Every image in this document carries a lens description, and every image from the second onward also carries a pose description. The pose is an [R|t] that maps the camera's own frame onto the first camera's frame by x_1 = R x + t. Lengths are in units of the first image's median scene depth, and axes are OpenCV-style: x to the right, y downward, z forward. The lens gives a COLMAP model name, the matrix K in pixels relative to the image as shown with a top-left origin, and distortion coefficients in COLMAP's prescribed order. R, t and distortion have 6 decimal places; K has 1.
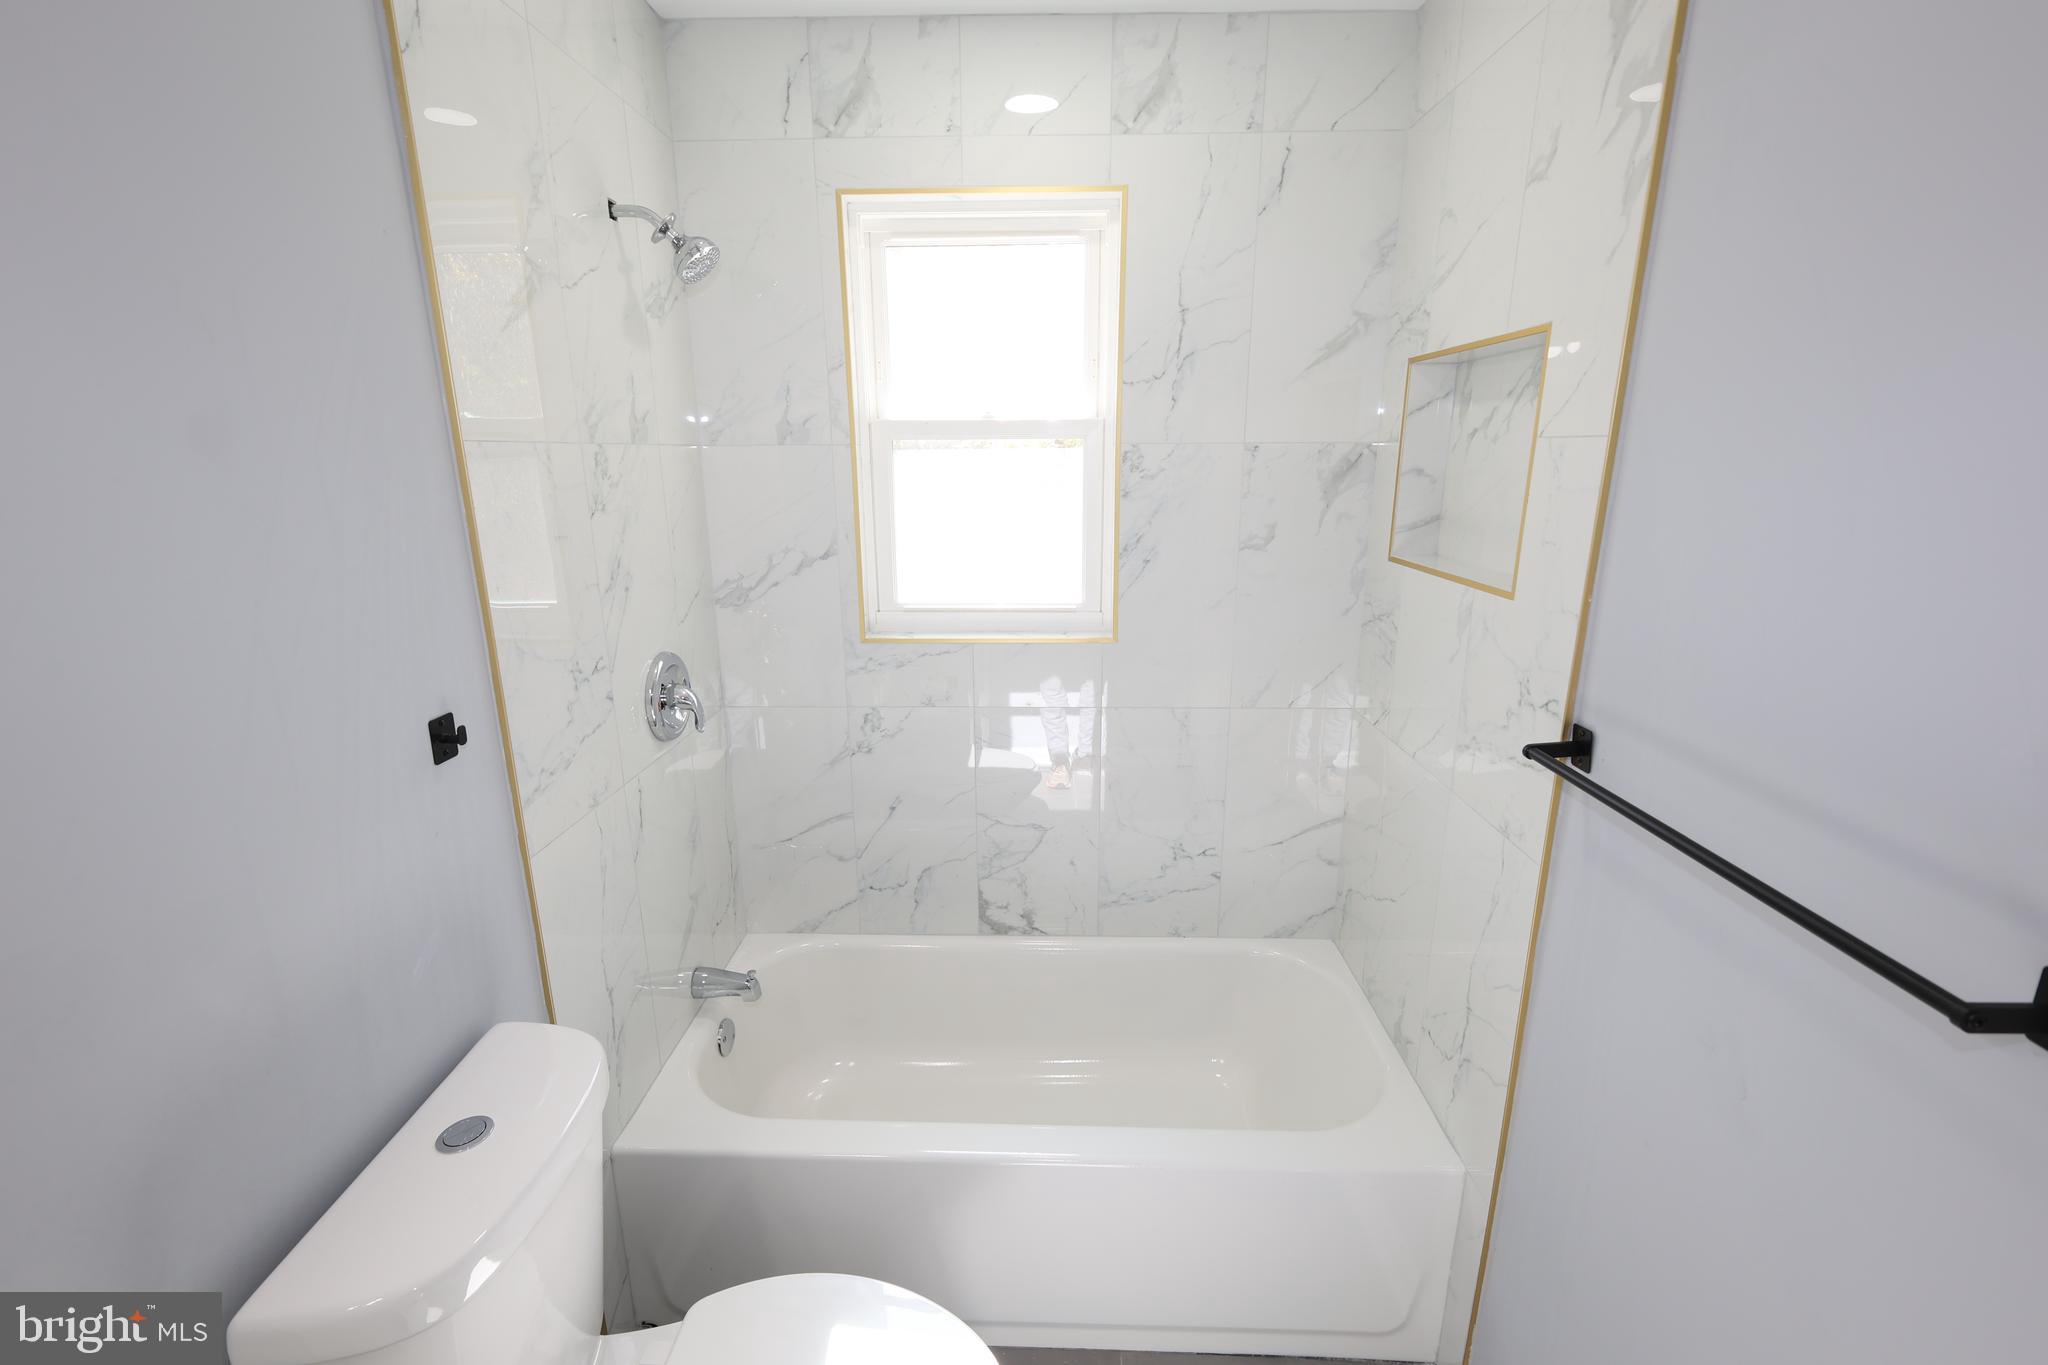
lens RADIAL K [[885.4, 0, 1021.8], [0, 885.4, 674.9], [0, 0, 1]] dist [0.008070, 0.000146]
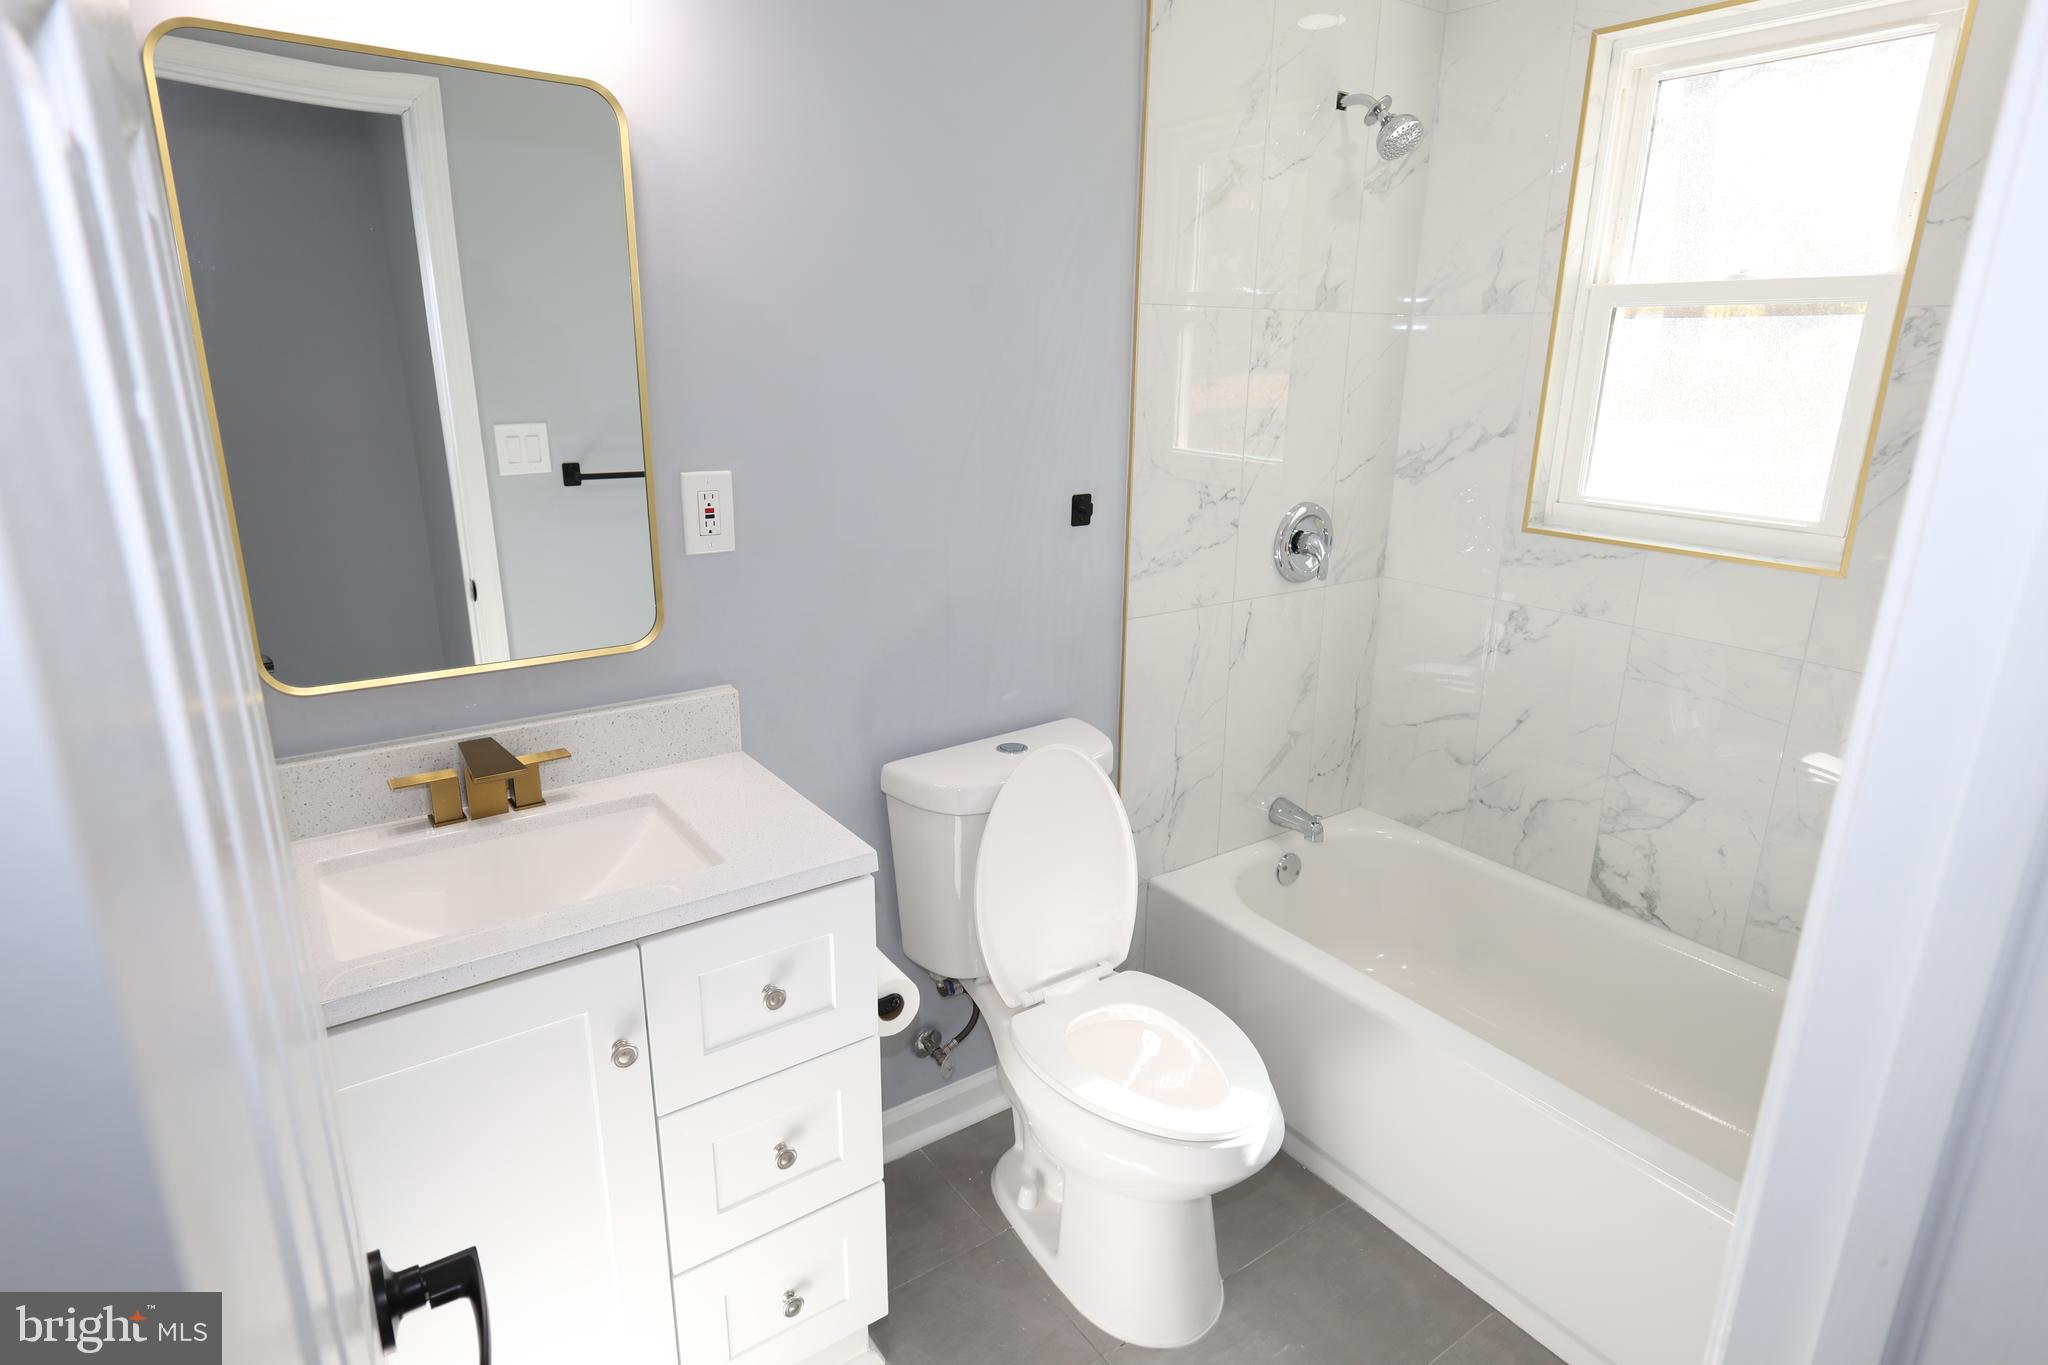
lens RADIAL K [[1116.4, 0, 1027.5], [0, 1116.4, 679.9], [0, 0, 1]] dist [0.000206, -0.000313]
pose [[0.603392, 0.238905, -0.760817, 0.434057], [-0.209231, 0.968073, 0.138048, 0.061013], [0.769506, 0.075890, 0.634114, -0.120394]]
